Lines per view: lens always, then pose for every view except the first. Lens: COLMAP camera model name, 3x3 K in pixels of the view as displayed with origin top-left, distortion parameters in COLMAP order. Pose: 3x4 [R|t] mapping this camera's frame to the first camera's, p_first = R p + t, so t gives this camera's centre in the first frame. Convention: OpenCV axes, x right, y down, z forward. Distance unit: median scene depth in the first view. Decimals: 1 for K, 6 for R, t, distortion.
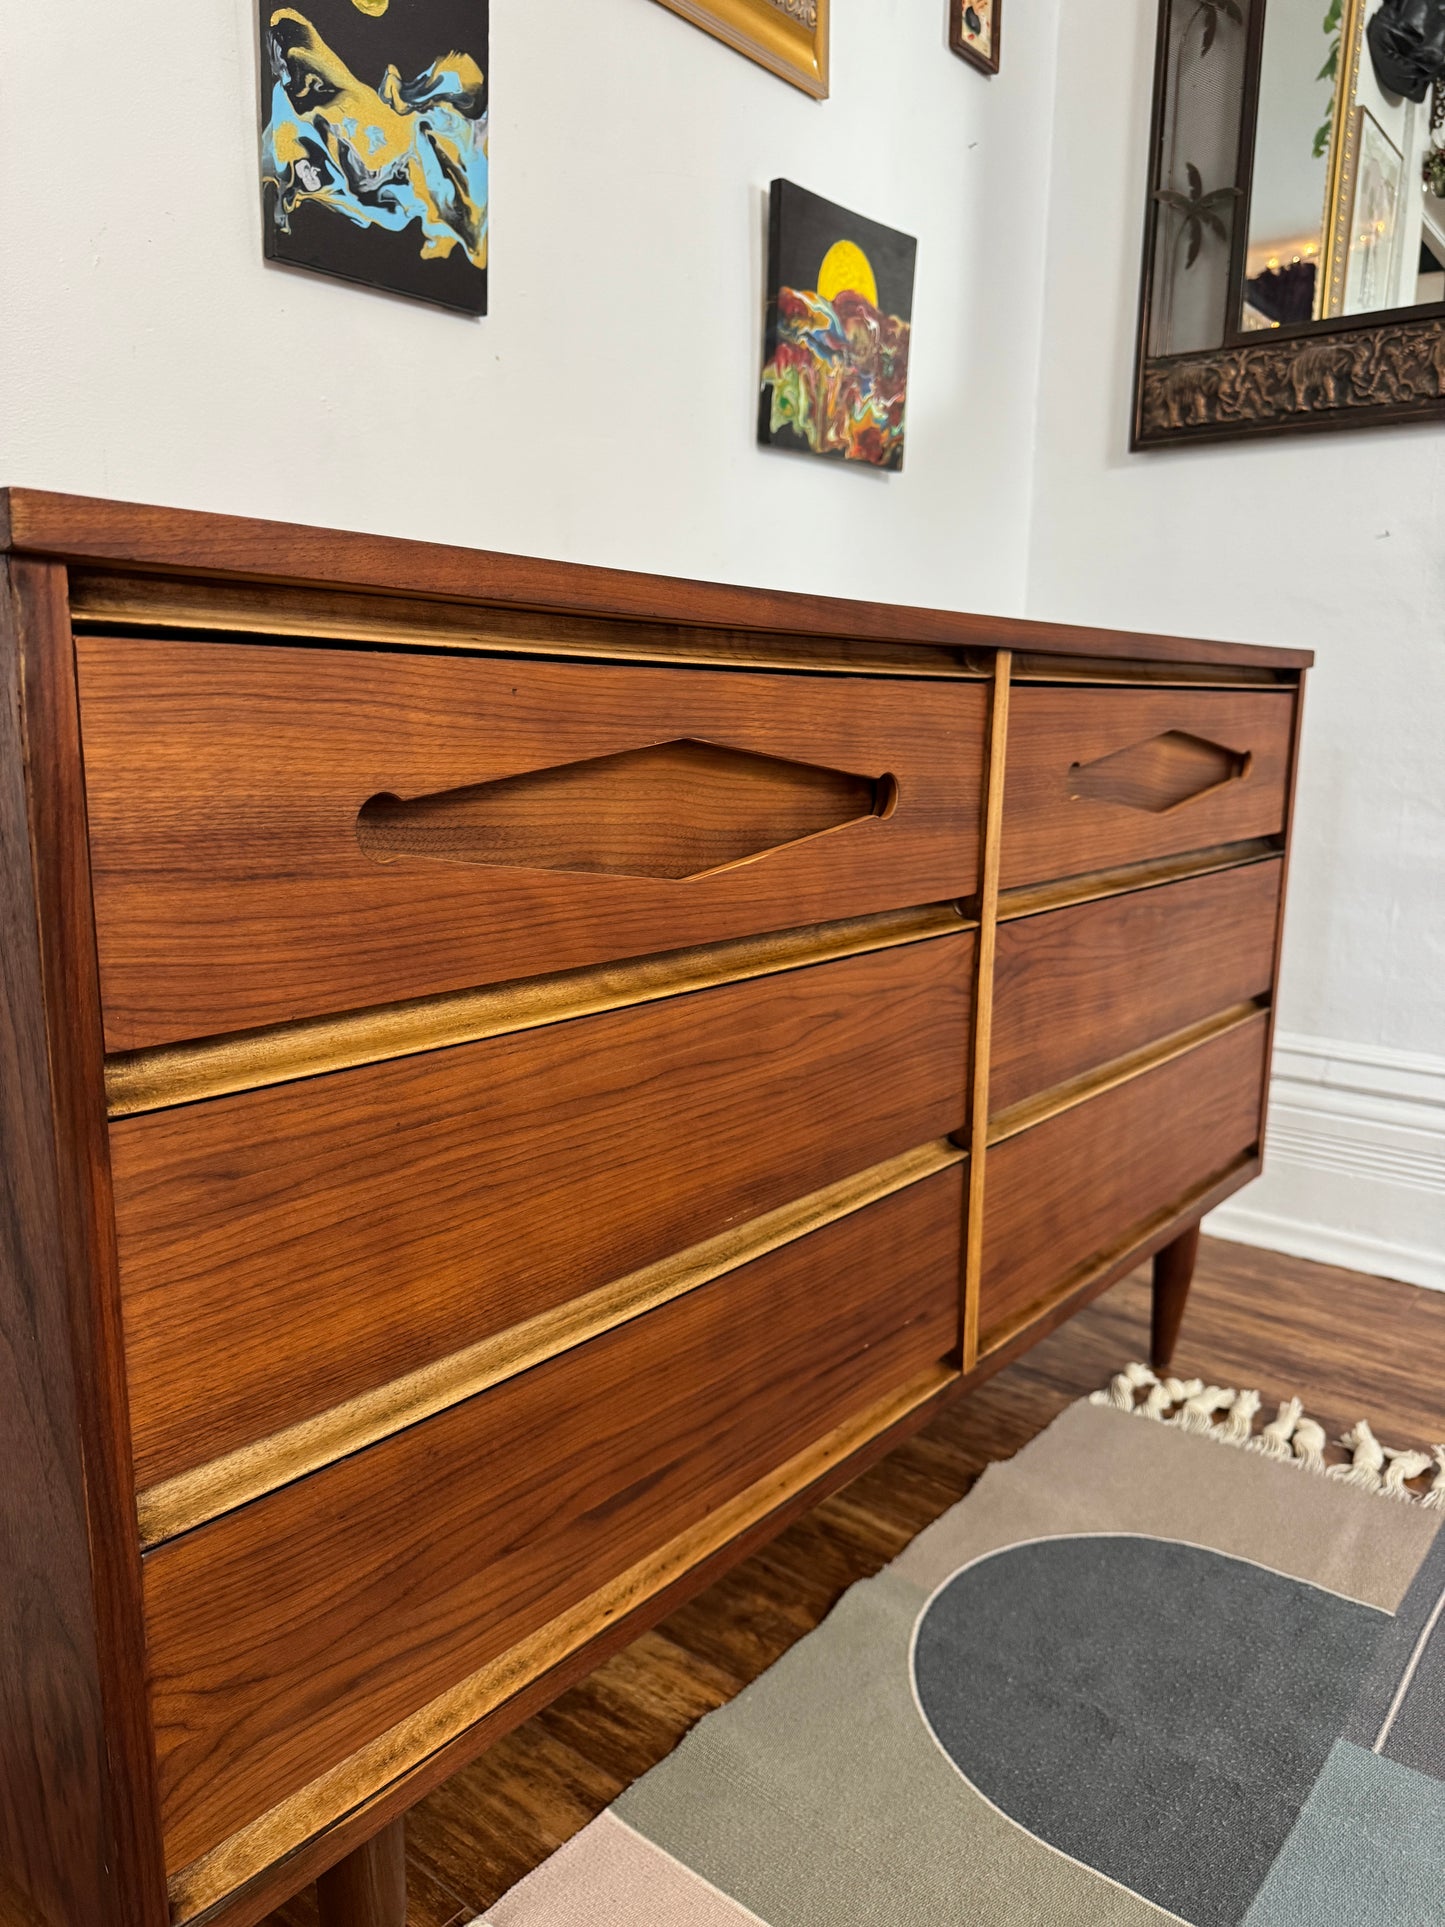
lens RADIAL K [[1376.9, 0, 730.9], [0, 1376.9, 956.4], [0, 0, 1]] dist [0.021352, -0.037722]
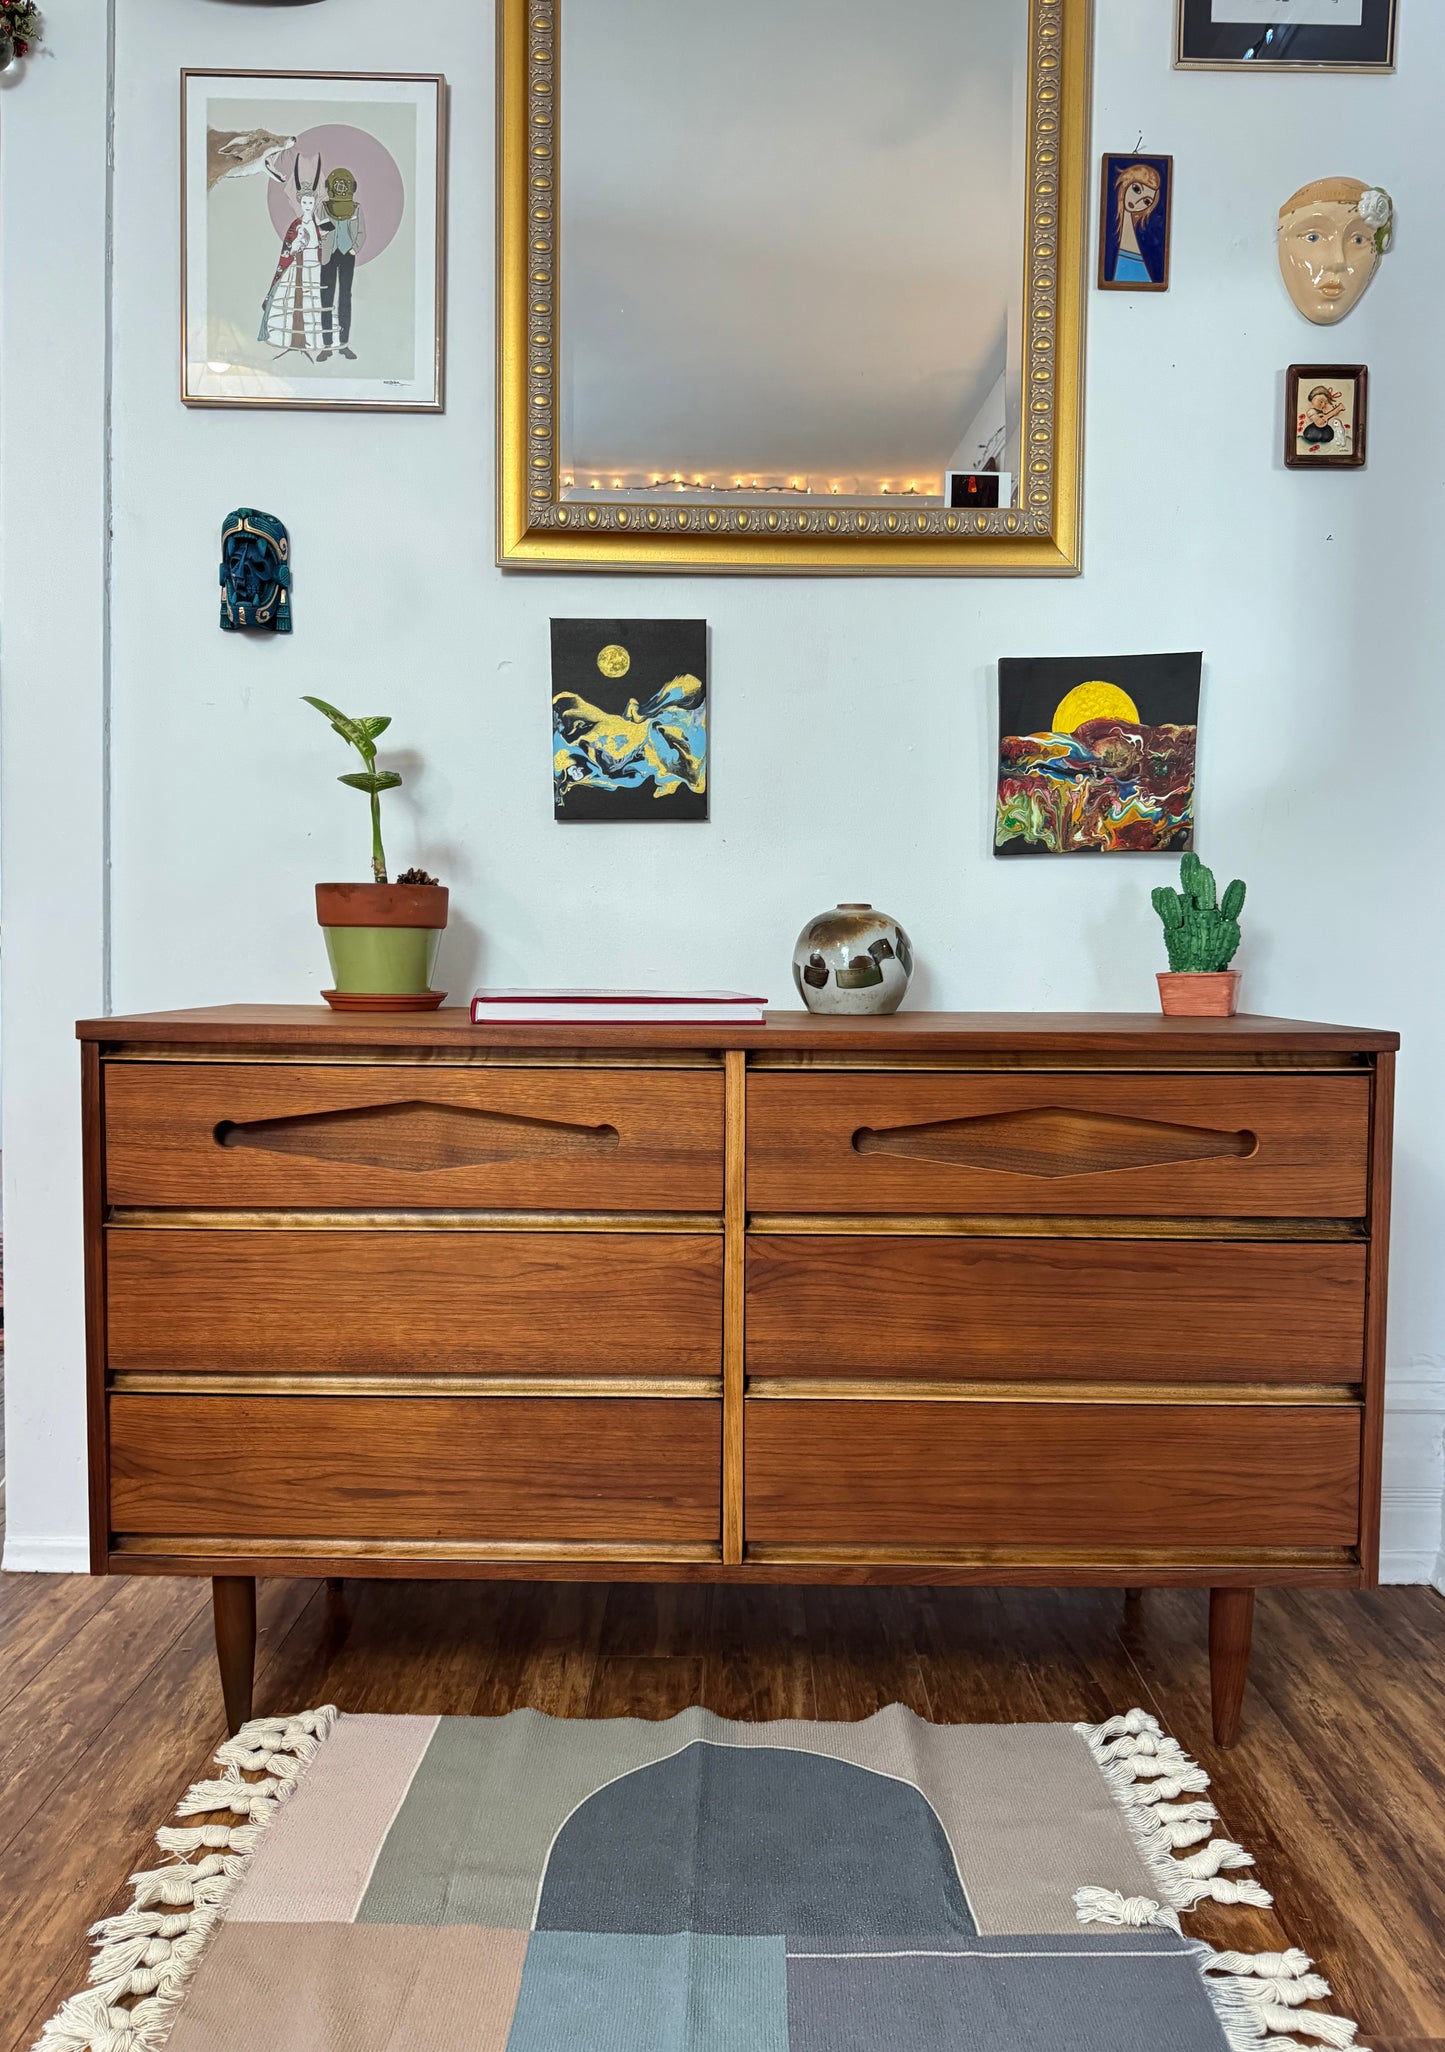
lens RADIAL K [[1434.8, 0, 745.6], [0, 1434.8, 1034.9], [0, 0, 1]] dist [0.057374, -0.076528]
pose [[0.628144, 0.035307, -0.777296, 1.204306], [-0.139822, 0.987831, -0.068122, -0.114462], [0.765432, 0.151473, 0.625436, 0.032709]]
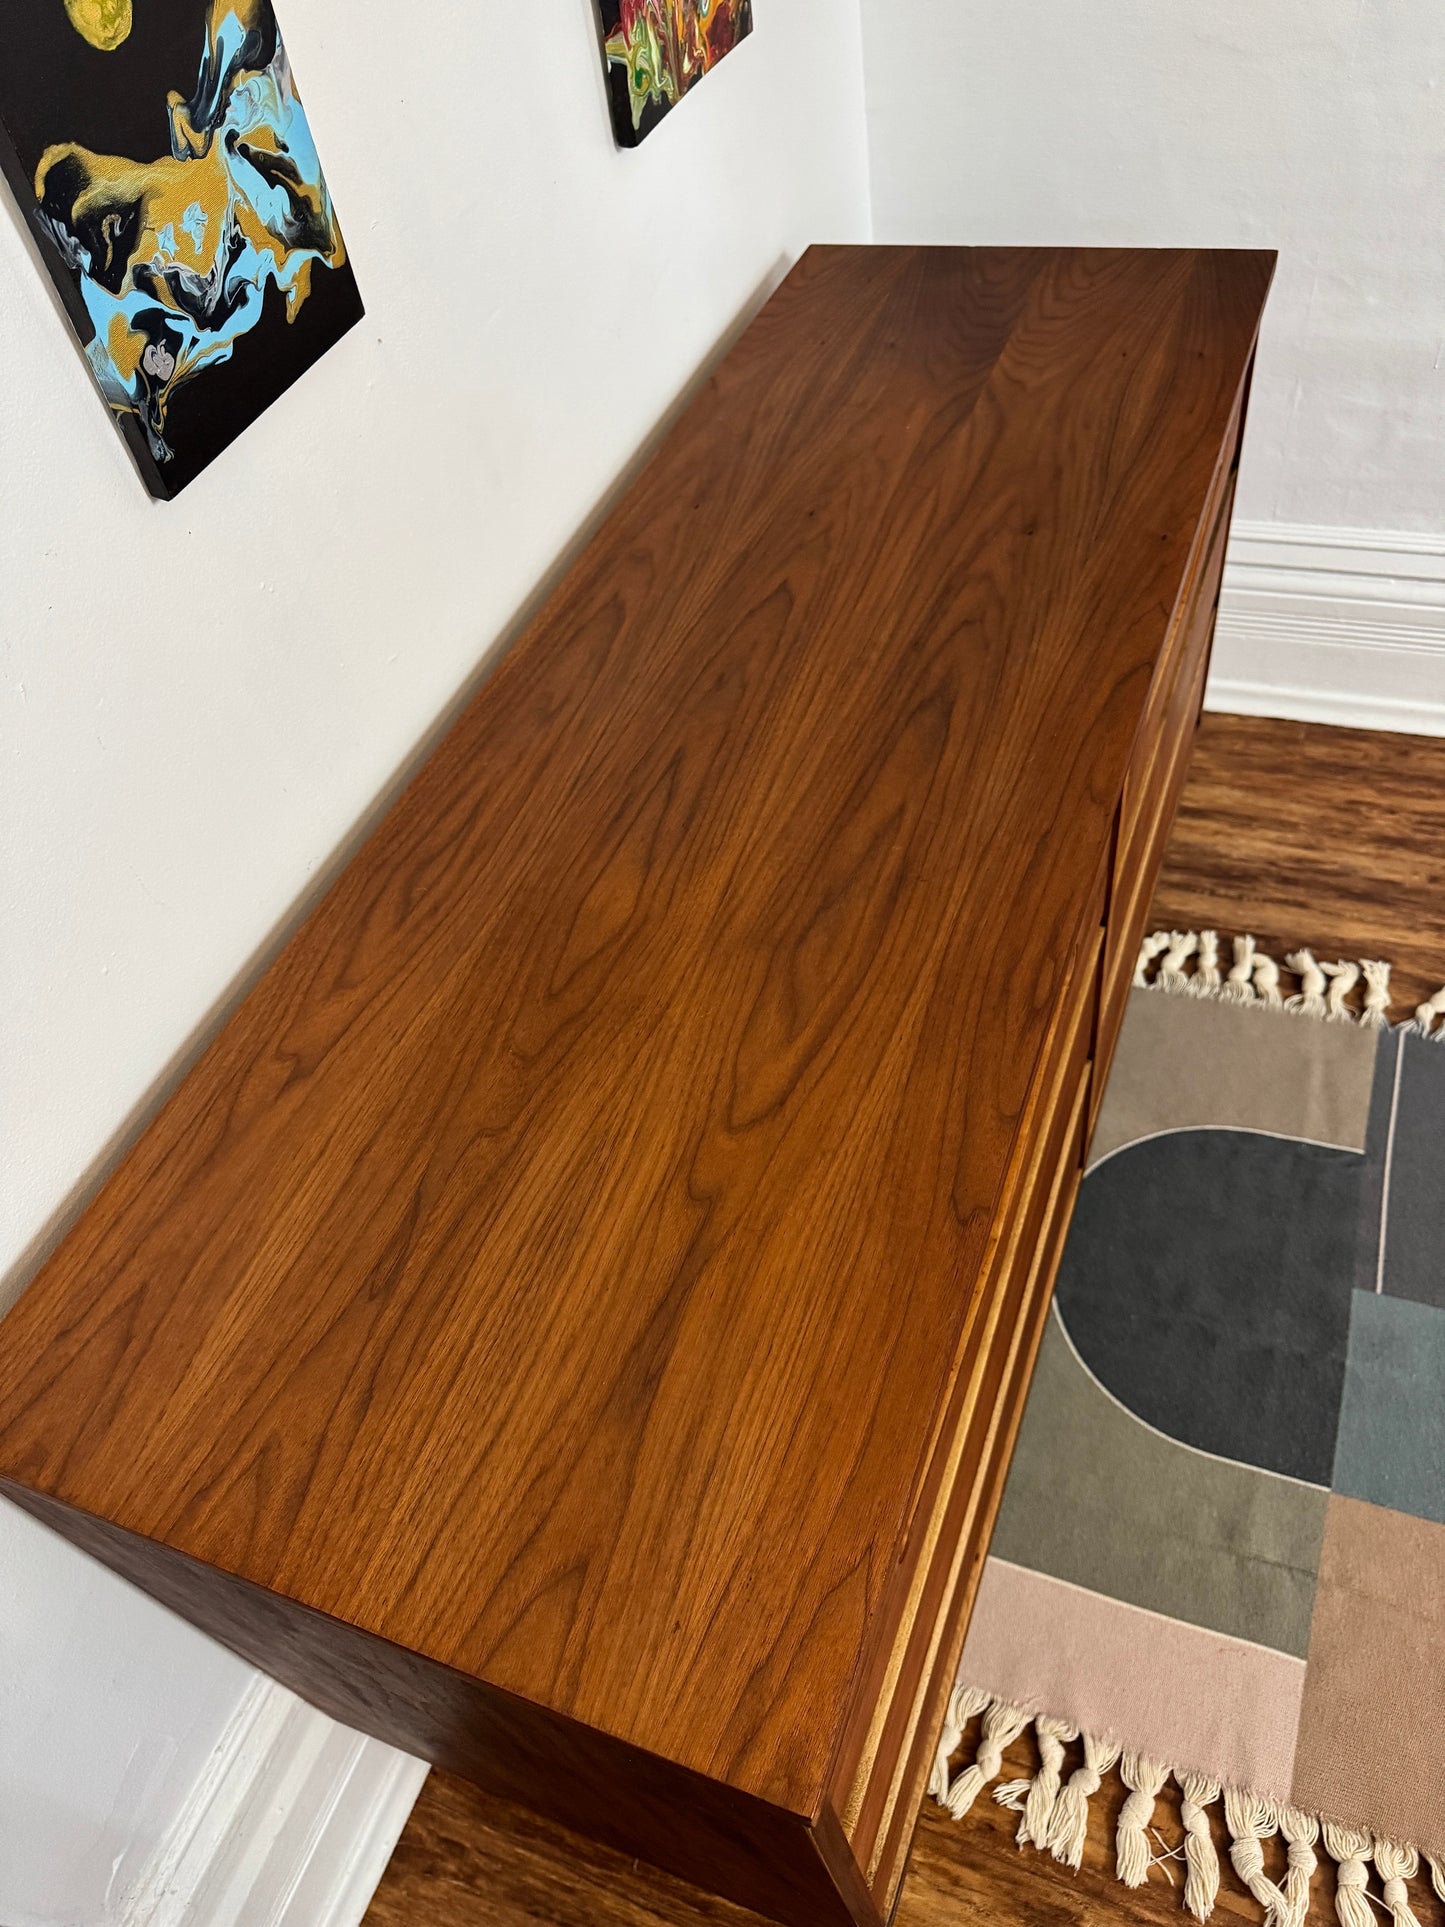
lens RADIAL K [[1376.9, 0, 731.5], [0, 1376.9, 952.5], [0, 0, 1]] dist [0.021352, -0.037722]
pose [[0.942182, -0.321838, 0.093340, -0.177857], [0.200463, 0.764530, 0.612624, -0.642127], [-0.268527, -0.558492, 0.784843, 0.194488]]
